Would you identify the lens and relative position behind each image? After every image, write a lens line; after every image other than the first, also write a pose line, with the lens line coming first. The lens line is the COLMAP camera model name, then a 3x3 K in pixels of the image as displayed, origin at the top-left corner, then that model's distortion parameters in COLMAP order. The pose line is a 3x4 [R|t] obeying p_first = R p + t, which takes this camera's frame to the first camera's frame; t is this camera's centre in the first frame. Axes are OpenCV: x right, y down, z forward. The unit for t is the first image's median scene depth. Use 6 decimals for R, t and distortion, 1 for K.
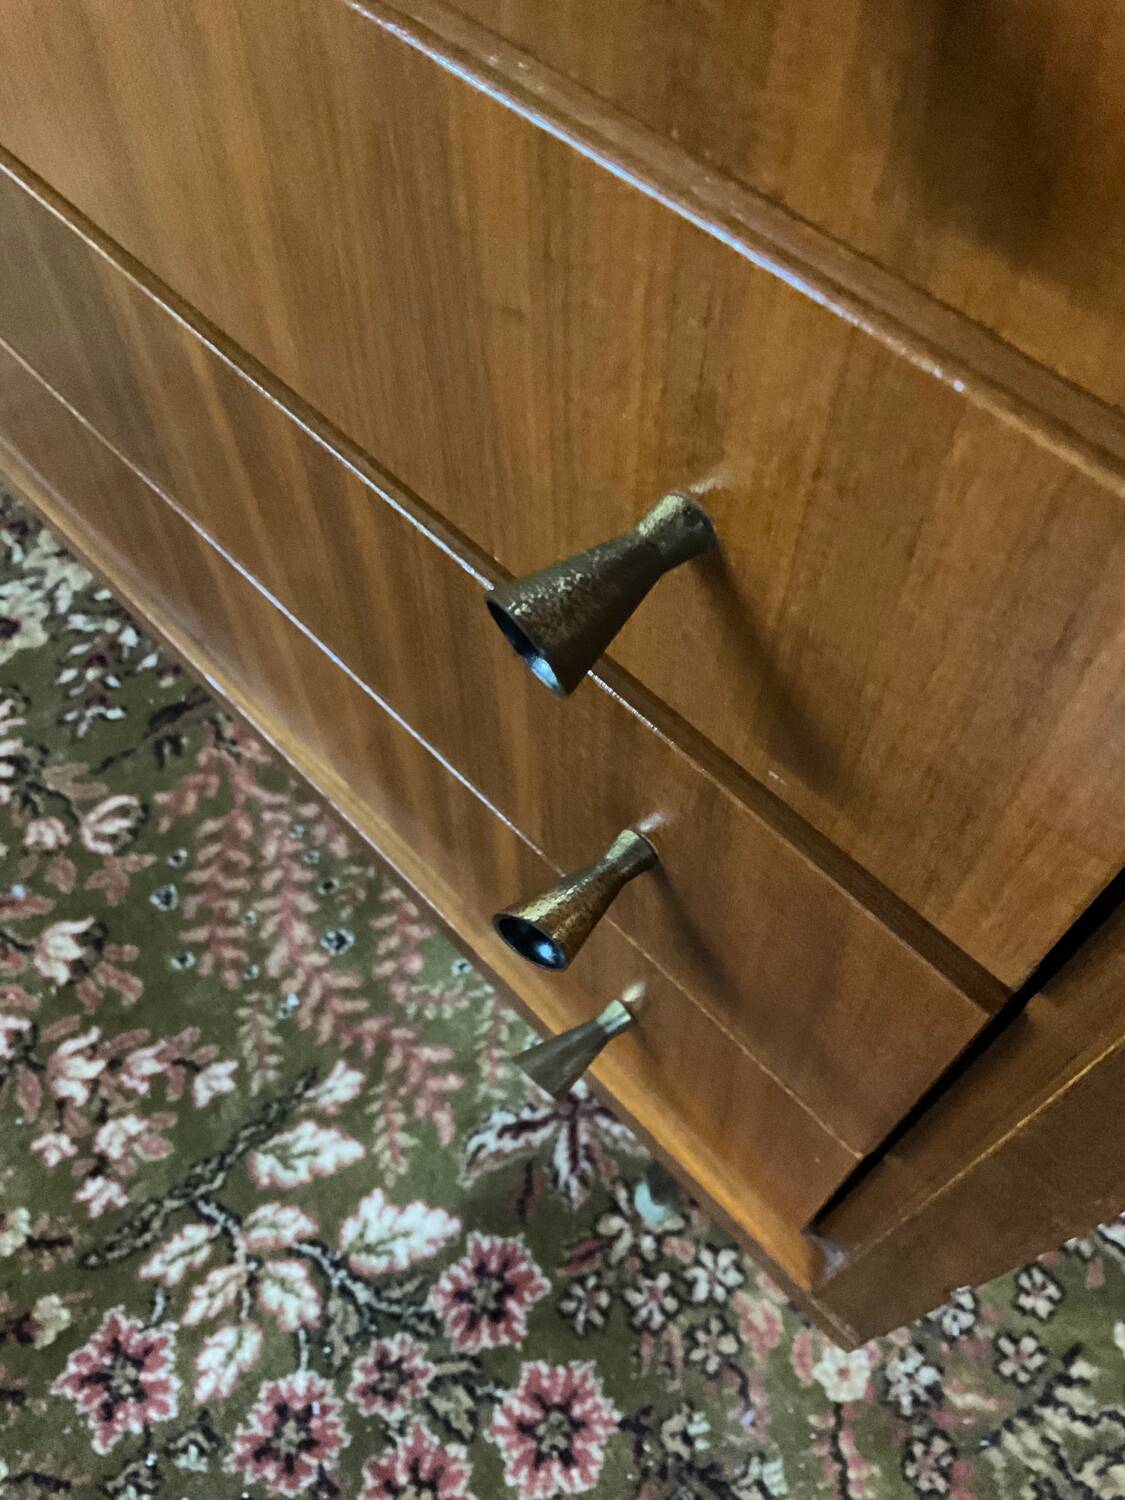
lens RADIAL K [[1254.8, 0, 562.5], [0, 1254.8, 750.0], [0, 0, 1]] dist [0.114362, -0.241920]
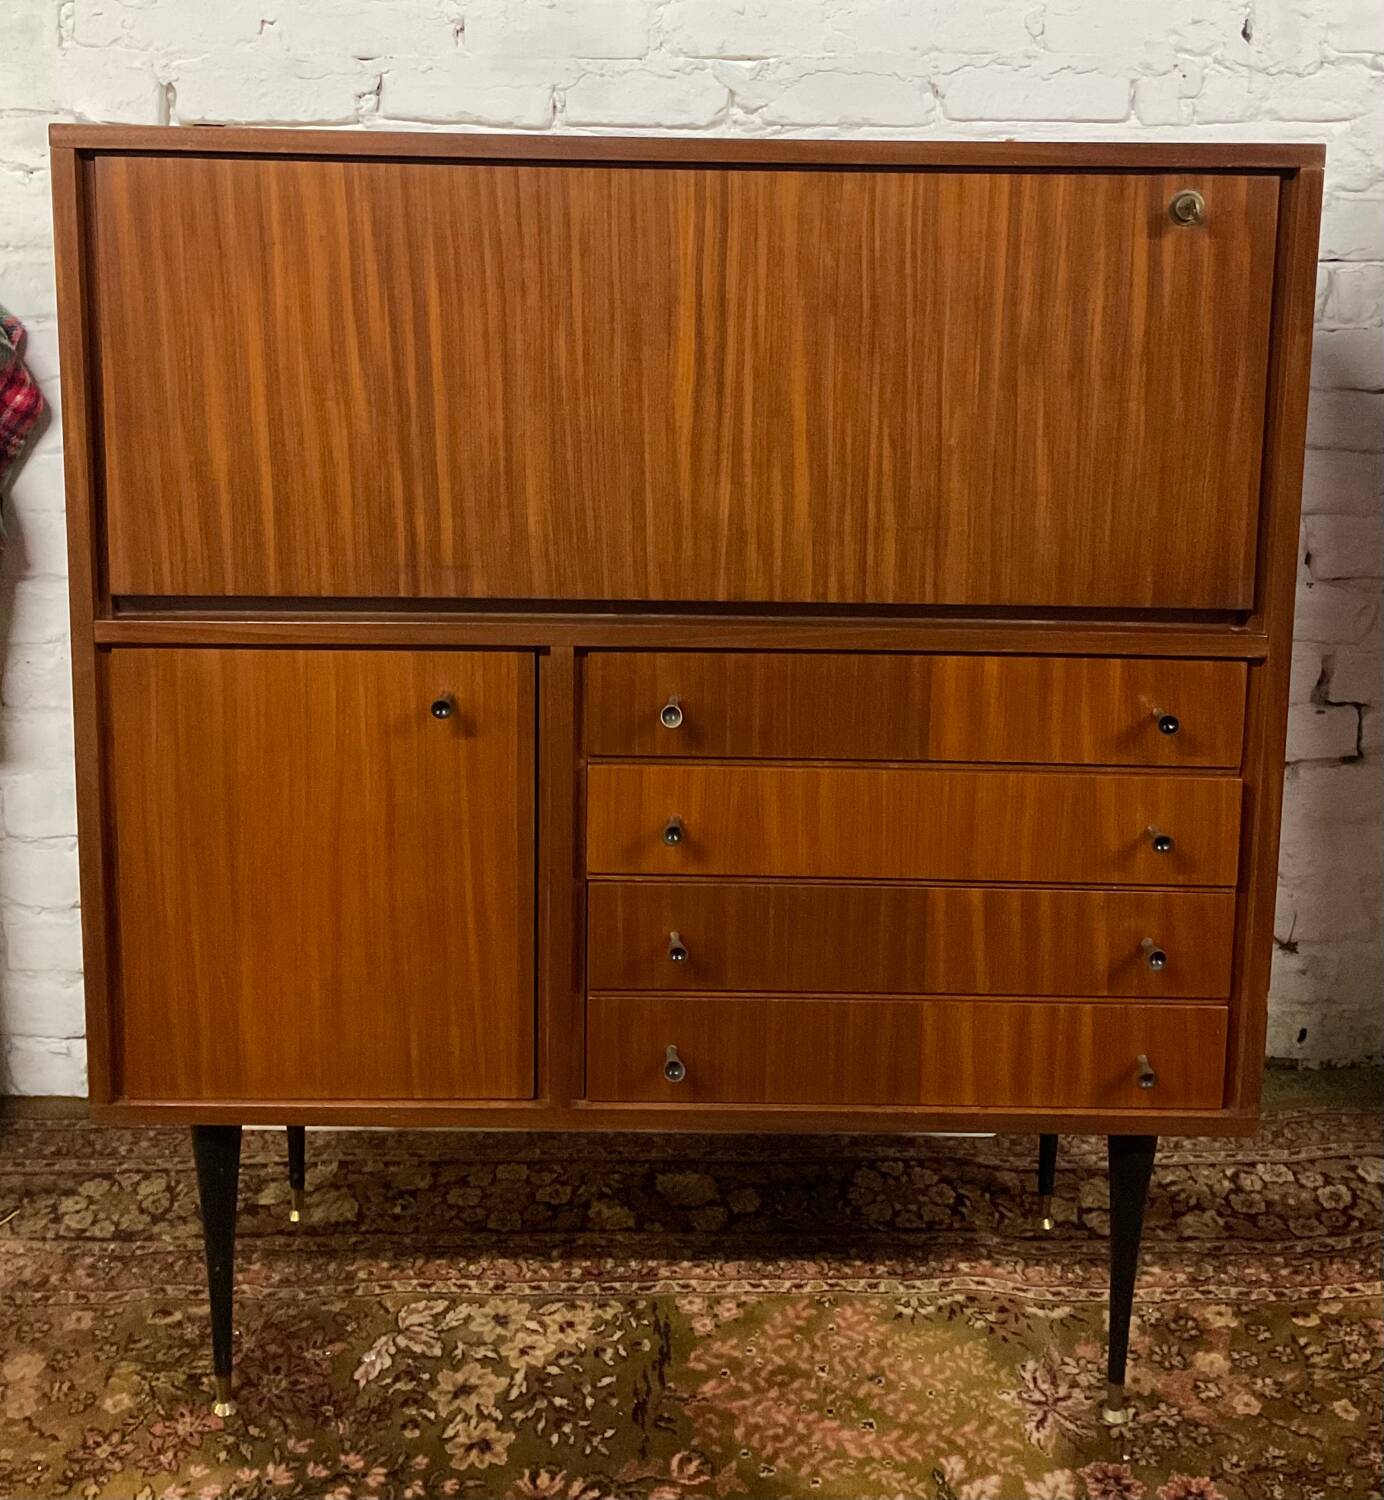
lens RADIAL K [[1748.5, 0, 693.0], [0, 1748.5, 416.6], [0, 0, 1]] dist [-0.006721, -0.005660]
pose [[0.683715, -0.089741, 0.724210, -1.836884], [0.619505, 0.595874, -0.511026, 0.393633], [-0.385678, 0.798048, 0.463003, -0.901597]]
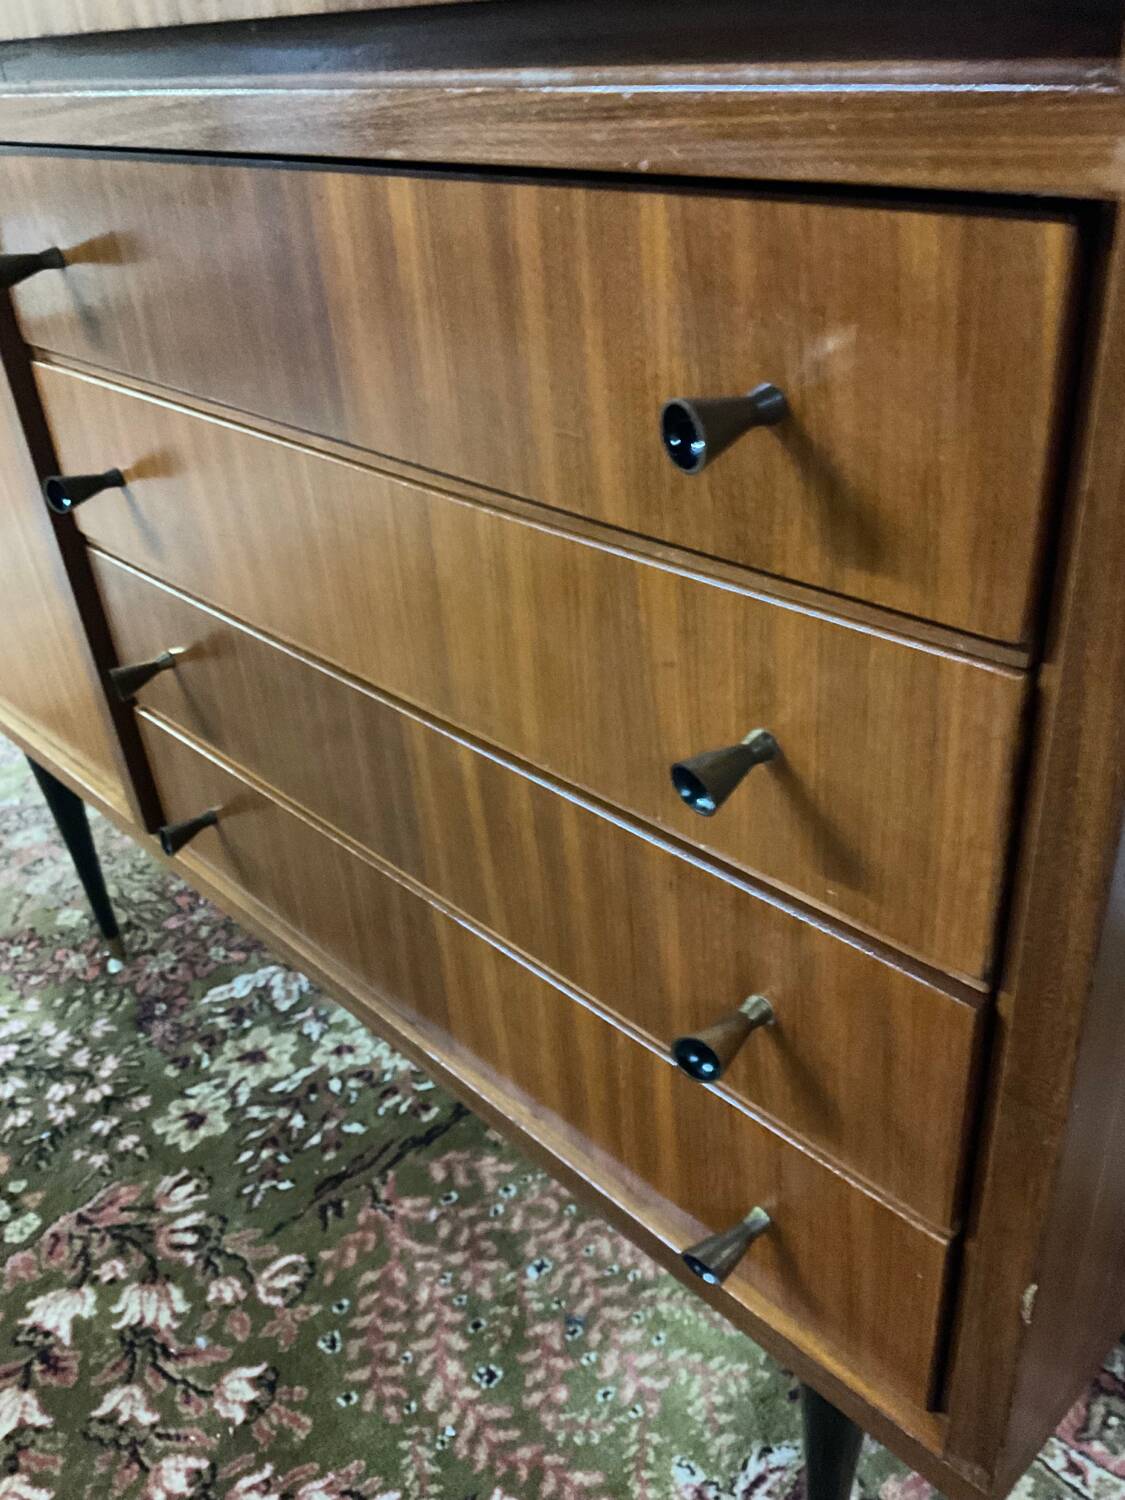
lens RADIAL K [[1263.4, 0, 562.5], [0, 1263.4, 750.0], [0, 0, 1]] dist [0.027872, -0.072886]
pose [[0.996643, -0.070708, -0.041279, -0.035365], [0.044001, 0.887731, -0.458256, 0.187483], [0.069047, 0.454901, 0.887861, -0.206431]]
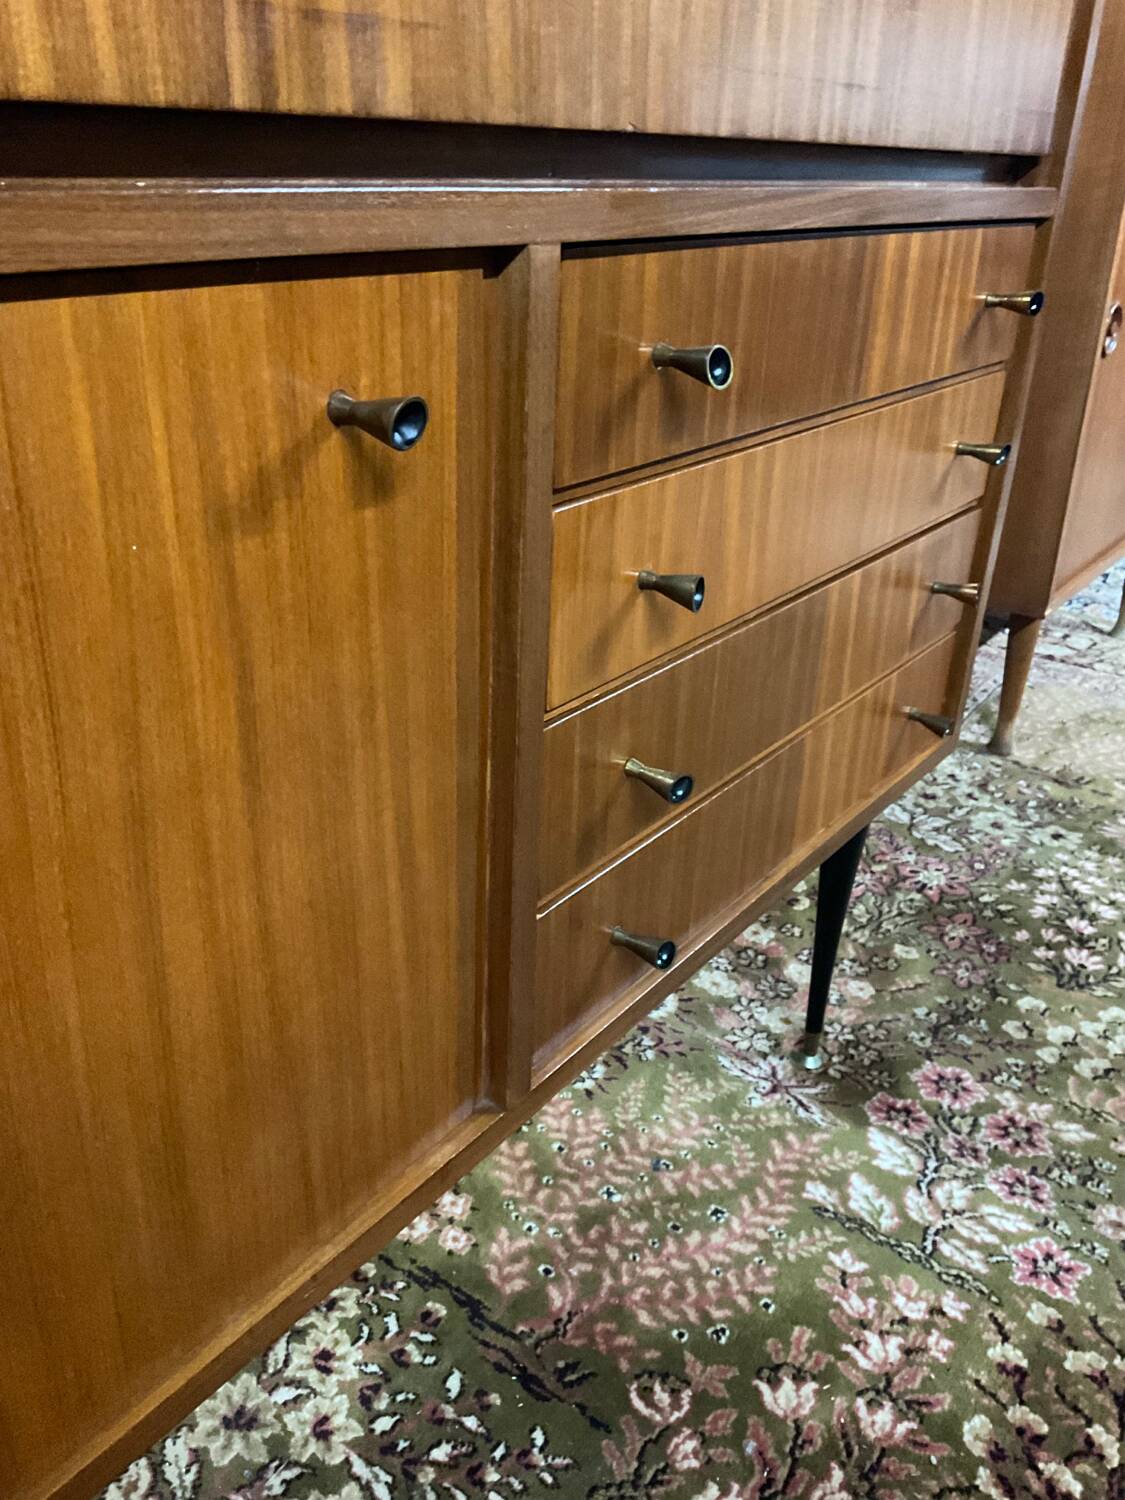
lens RADIAL K [[1248.3, 0, 561.0], [0, 1248.3, 744.7], [0, 0, 1]] dist [0.070396, -0.144290]
pose [[-0.157313, -0.440166, 0.884029, -1.168987], [0.825810, 0.432273, 0.362185, -0.712991], [-0.541563, 0.787016, 0.295491, 0.338833]]
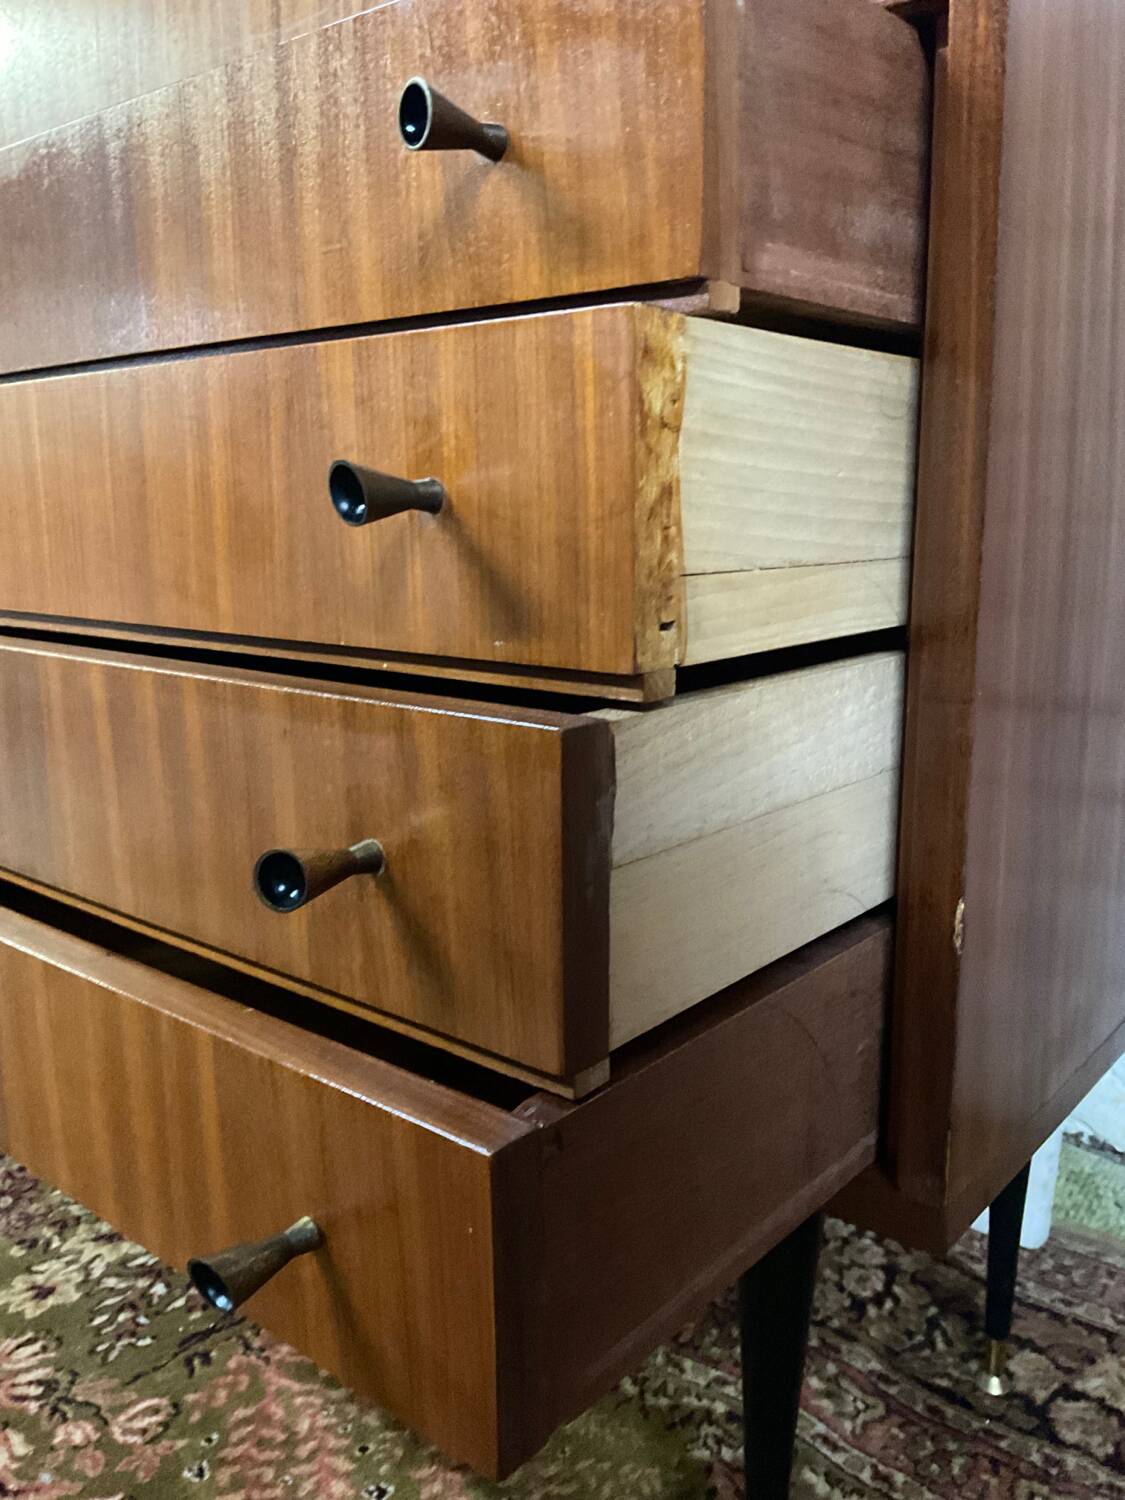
lens RADIAL K [[1275.0, 0, 566.5], [0, 1275.0, 742.3], [0, 0, 1]] dist [-0.012456, -0.002152]
pose [[0.992464, -0.027406, 0.119432, -0.144502], [0.107610, 0.661135, -0.742509, 0.545190], [-0.058611, 0.749766, 0.659102, -0.089570]]
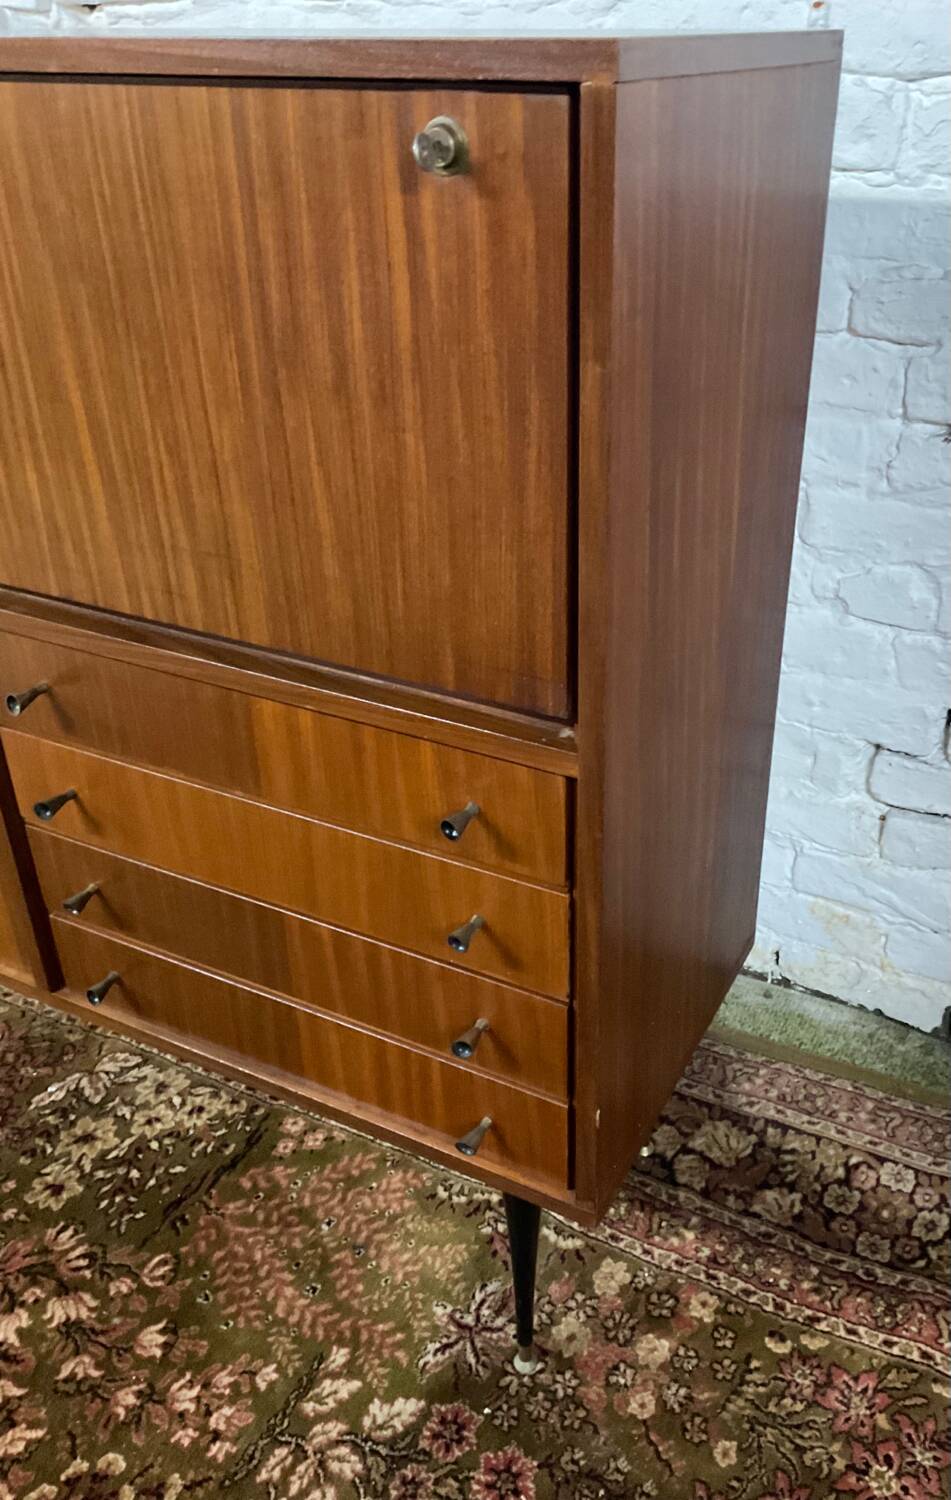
lens RADIAL K [[1247.1, 0, 566.1], [0, 1247.1, 744.9], [0, 0, 1]] dist [0.055089, -0.112822]
pose [[0.939398, -0.174660, 0.295000, -0.244784], [0.295185, 0.849690, -0.436913, 0.399711], [-0.174347, 0.497515, 0.849754, -0.977244]]
